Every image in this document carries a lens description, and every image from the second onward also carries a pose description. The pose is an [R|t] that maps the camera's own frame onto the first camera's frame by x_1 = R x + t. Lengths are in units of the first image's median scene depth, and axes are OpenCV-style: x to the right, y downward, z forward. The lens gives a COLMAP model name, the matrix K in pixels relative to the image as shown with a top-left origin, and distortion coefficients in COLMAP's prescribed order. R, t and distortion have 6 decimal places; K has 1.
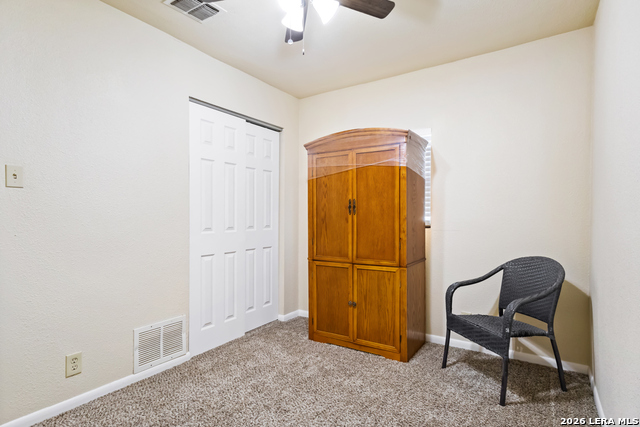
lens RADIAL K [[327.7, 0, 320.2], [0, 327.7, 218.2], [0, 0, 1]] dist [-0.005247, -0.000977]
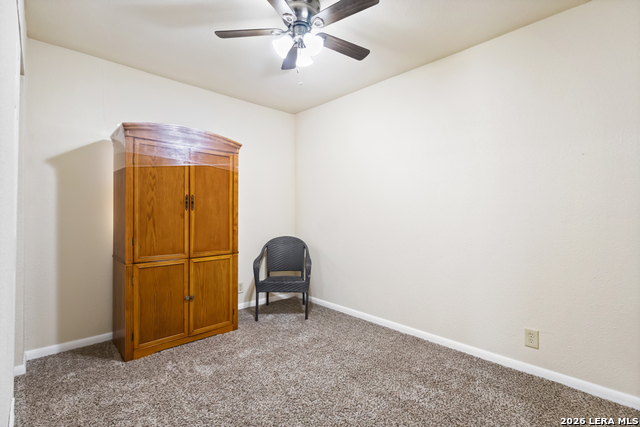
lens RADIAL K [[297.5, 0, 318.9], [0, 297.5, 211.2], [0, 0, 1]] dist [-0.002121, 0.001374]
pose [[0.236157, 0.010828, 0.971655, -0.717343], [-0.003212, 0.999941, -0.010363, 0.000643], [-0.971710, -0.000673, 0.236178, 0.397206]]
